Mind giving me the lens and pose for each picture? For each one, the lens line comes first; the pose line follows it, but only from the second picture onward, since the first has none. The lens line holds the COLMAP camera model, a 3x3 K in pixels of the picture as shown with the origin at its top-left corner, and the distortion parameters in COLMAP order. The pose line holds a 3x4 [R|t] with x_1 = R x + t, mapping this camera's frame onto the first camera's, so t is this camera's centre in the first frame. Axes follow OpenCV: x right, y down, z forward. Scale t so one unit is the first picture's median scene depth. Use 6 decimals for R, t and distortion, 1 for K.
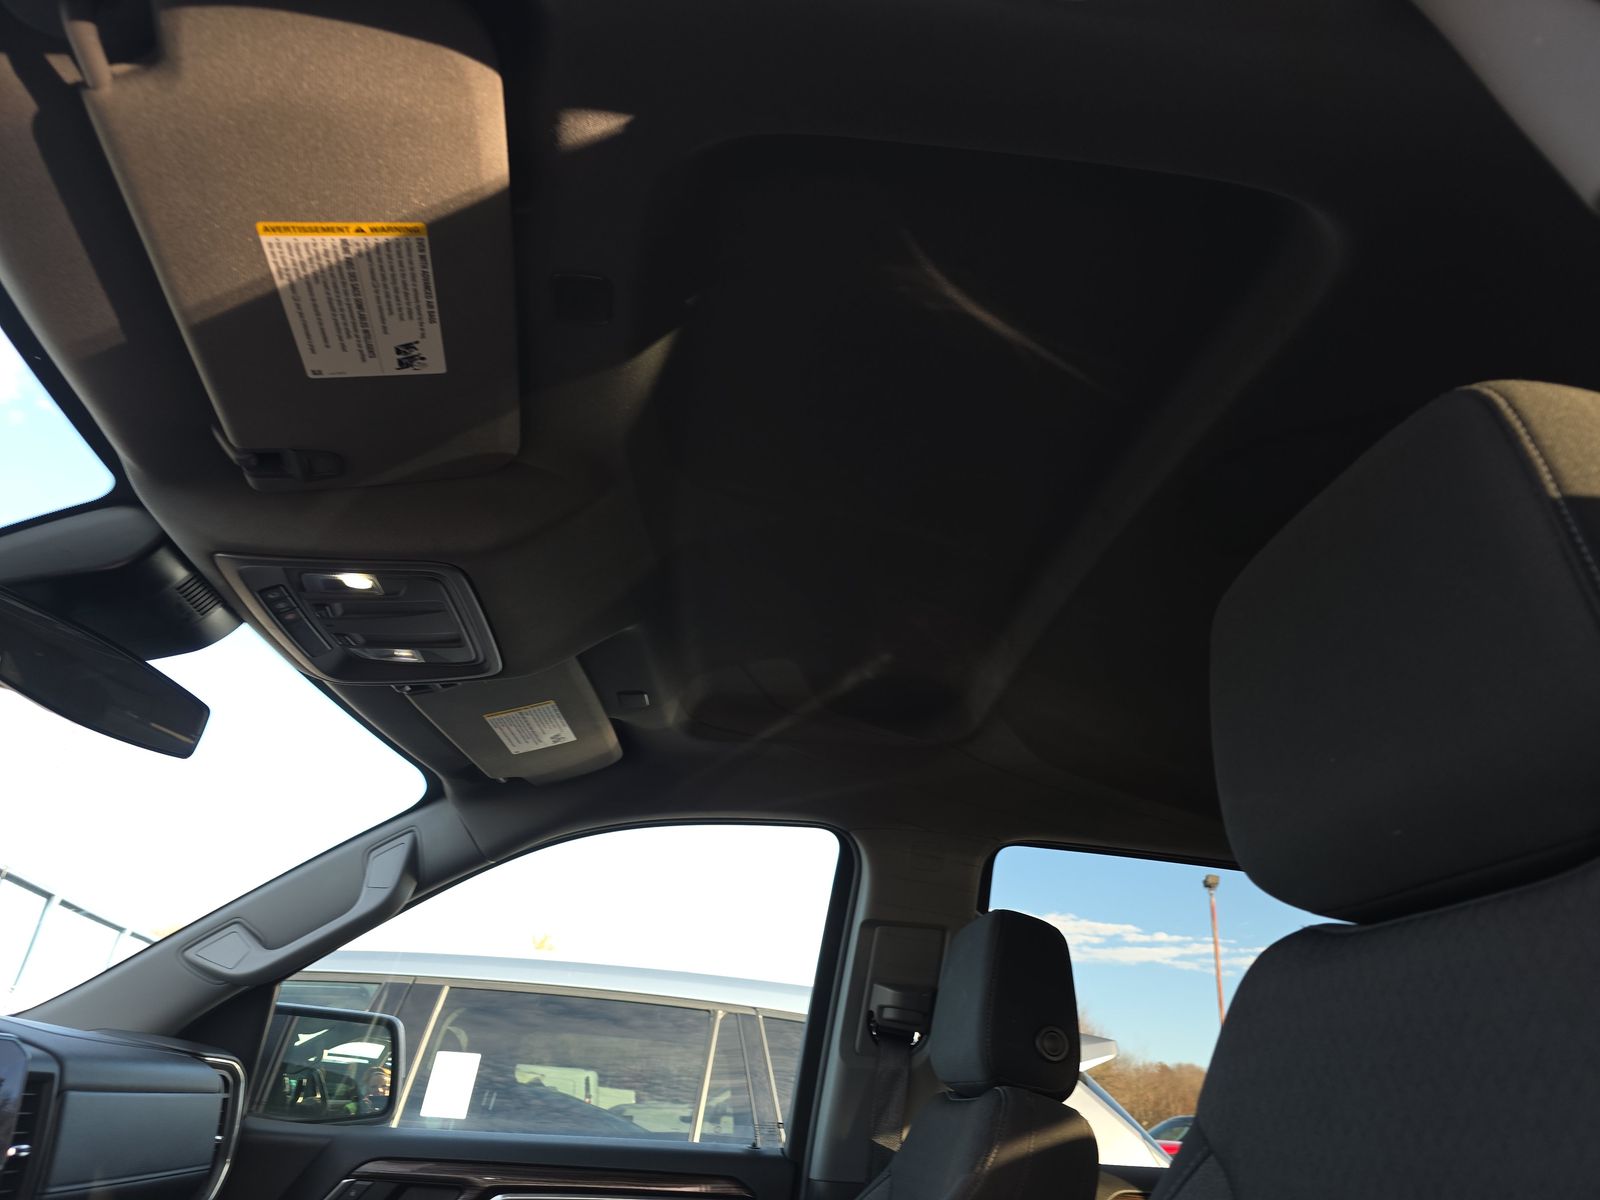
lens RADIAL K [[1057.8, 0, 835.7], [0, 1057.8, 598.8], [0, 0, 1]] dist [0.017679, -0.018954]
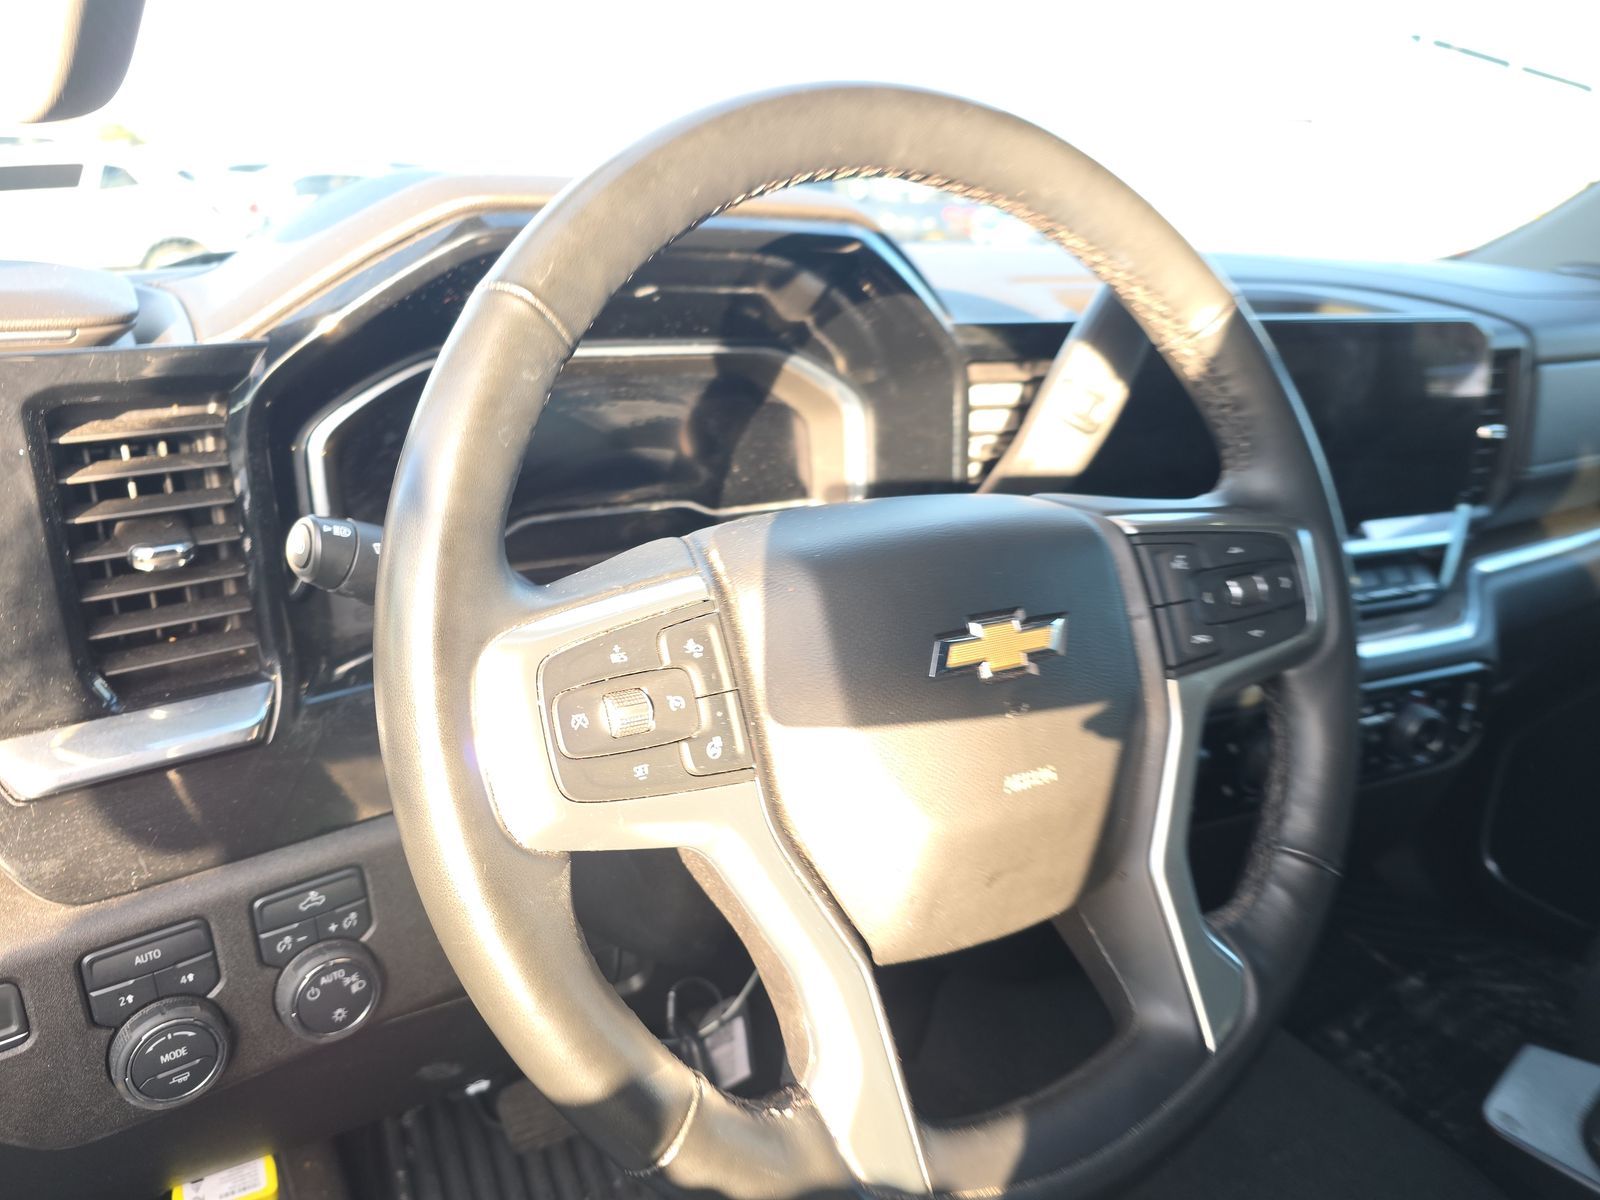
lens RADIAL K [[1063.5, 0, 814.0], [0, 1063.5, 604.4], [0, 0, 1]] dist [0.091542, -0.104486]
pose [[0.401074, 0.262159, -0.877732, -0.118513], [0.403713, 0.809518, 0.426259, 0.014732], [0.822287, -0.525313, 0.218839, 0.187220]]
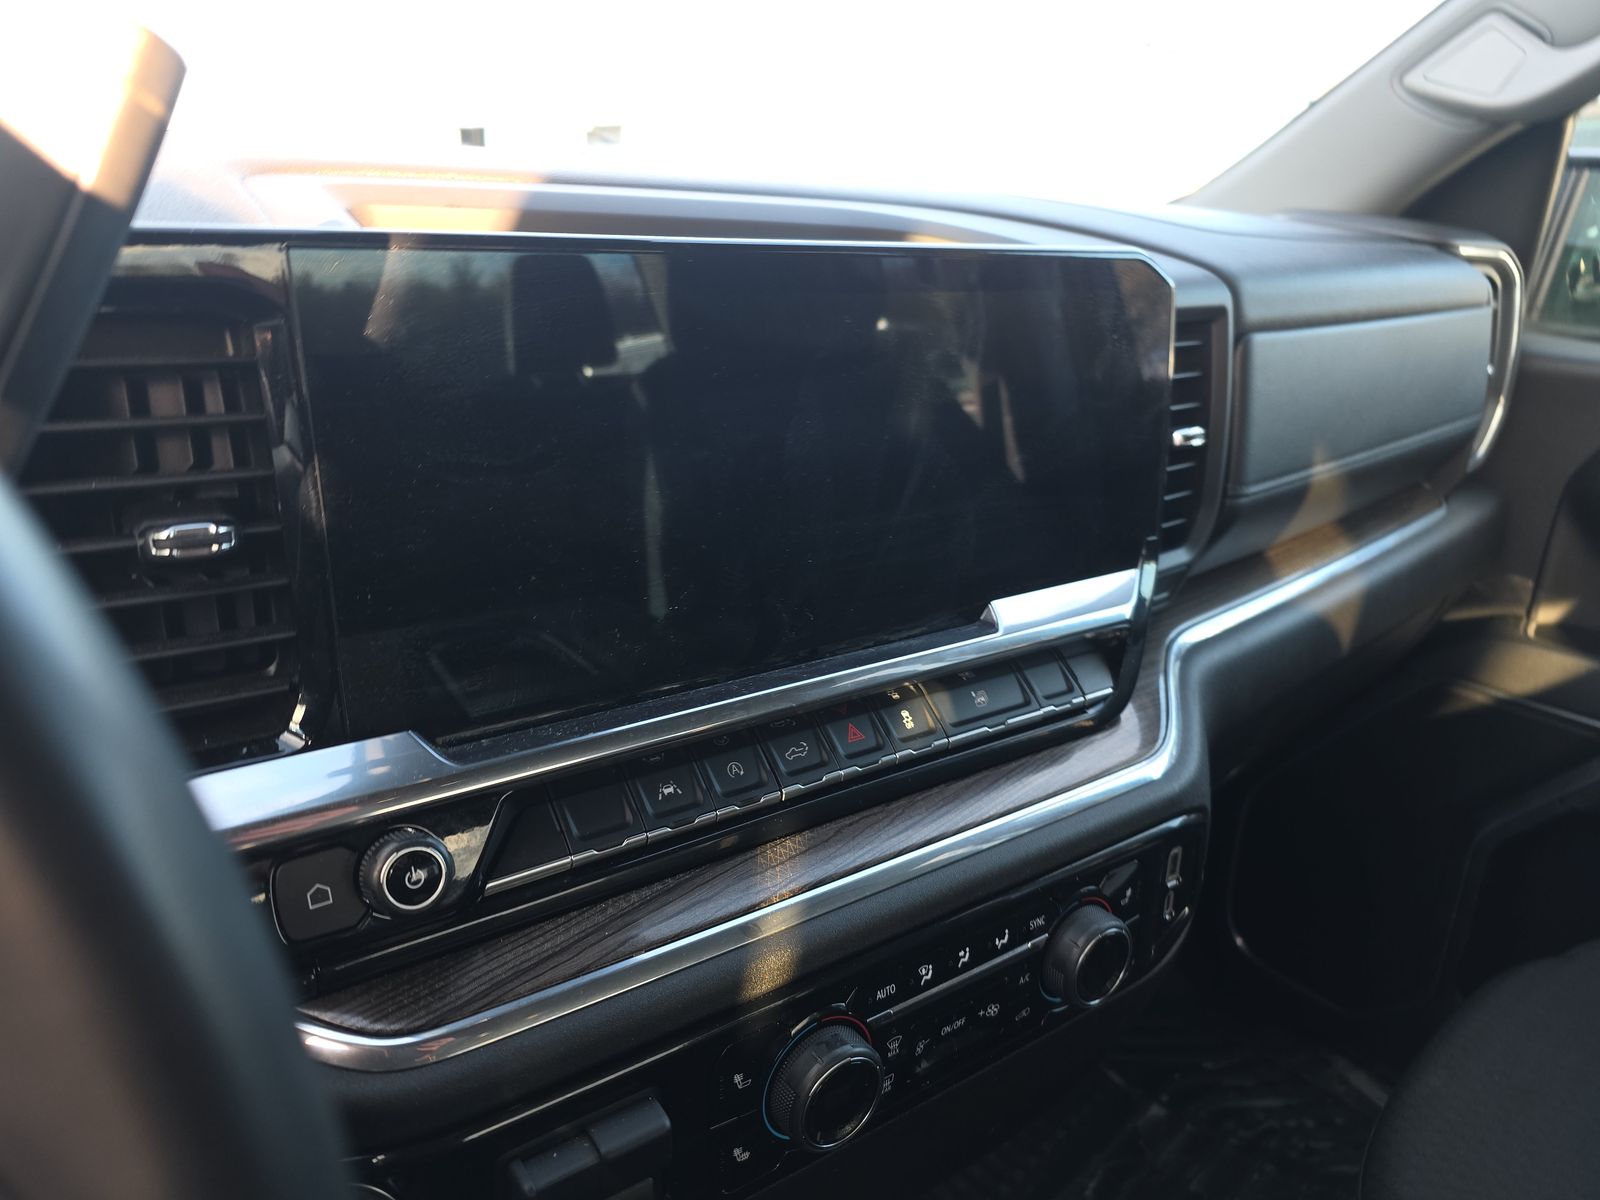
lens RADIAL K [[1057.8, 0, 835.7], [0, 1057.8, 598.8], [0, 0, 1]] dist [0.017679, -0.018954]
pose [[0.575869, 0.241397, -0.781090, -0.298613], [0.358375, 0.784189, 0.506571, 0.166763], [0.734807, -0.571642, 0.365080, 0.436083]]
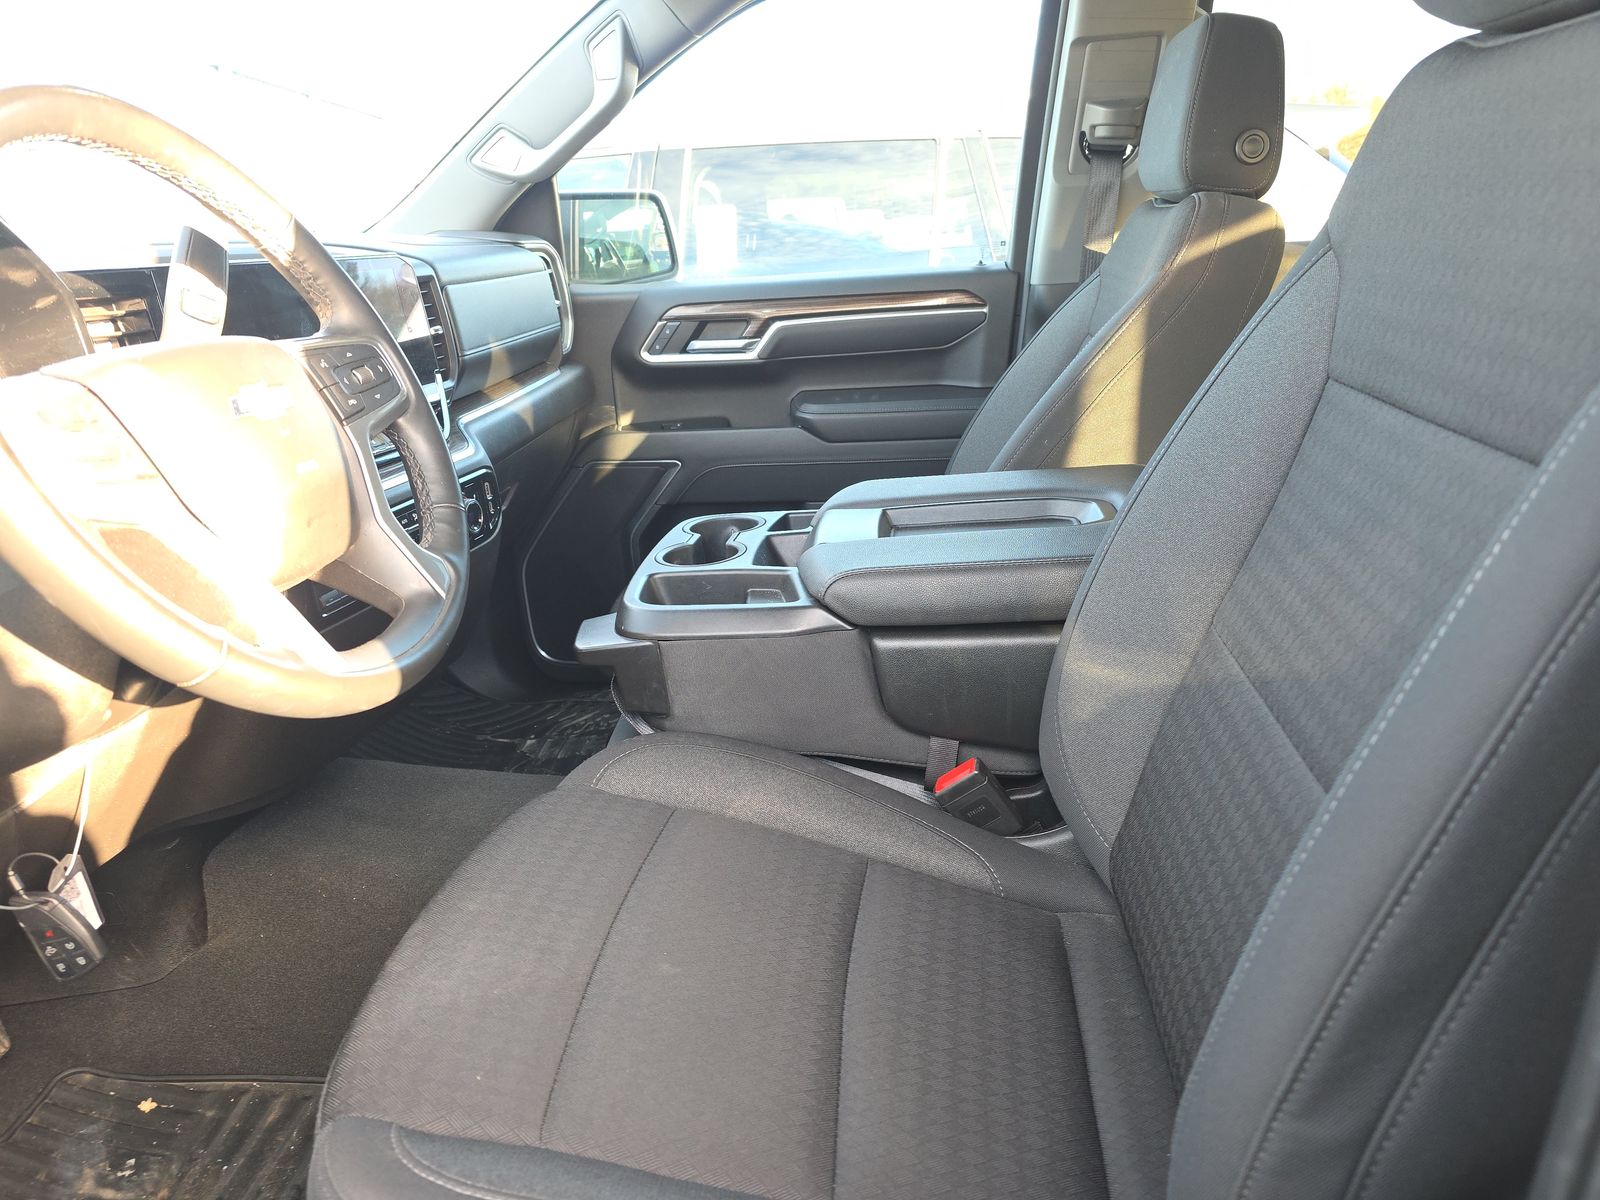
lens RADIAL K [[1063.4, 0, 775.9], [0, 1063.4, 595.6], [0, 0, 1]] dist [0.080567, -0.083500]
pose [[0.958624, -0.024579, -0.283613, 0.028934], [0.217719, 0.705170, 0.674784, -0.059921], [0.183410, -0.708612, 0.681344, -0.084073]]
